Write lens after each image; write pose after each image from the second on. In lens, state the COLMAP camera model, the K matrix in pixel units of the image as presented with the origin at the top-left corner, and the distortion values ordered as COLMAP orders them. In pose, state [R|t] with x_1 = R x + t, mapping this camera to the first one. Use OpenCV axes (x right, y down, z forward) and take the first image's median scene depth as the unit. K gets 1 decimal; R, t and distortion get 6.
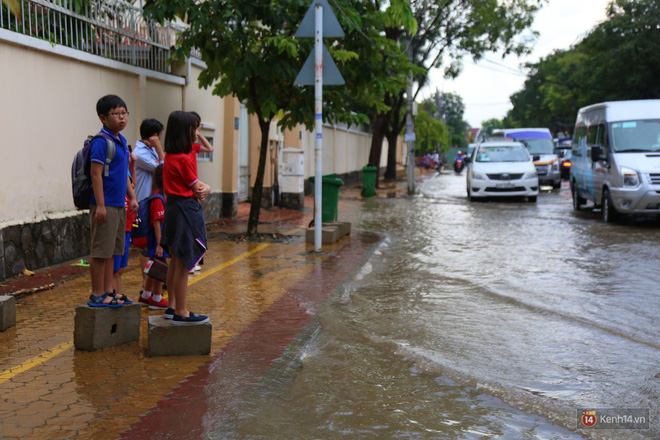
lens RADIAL K [[897.0, 0, 329.6], [0, 897.0, 220.0], [0, 0, 1]] dist [0.006514, 0.000000]
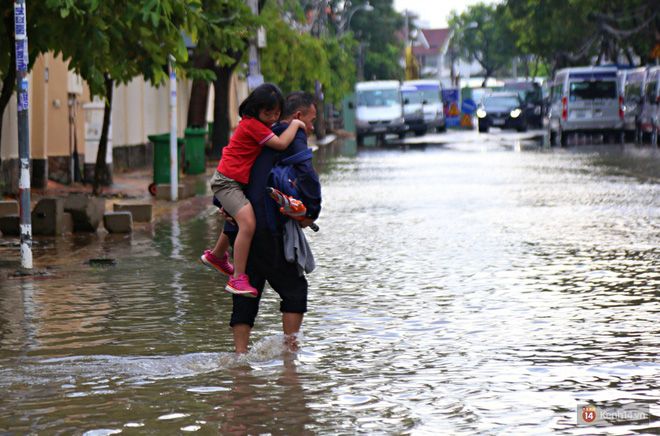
lens RADIAL K [[2008.4, 0, 330.0], [0, 2008.4, 218.1], [0, 0, 1]] dist [0.117200, 0.000000]
pose [[0.991840, -0.028854, 0.124181, -0.029119], [0.031148, 0.999377, -0.016571, 0.023302], [-0.123625, 0.020303, 0.992121, -0.323885]]
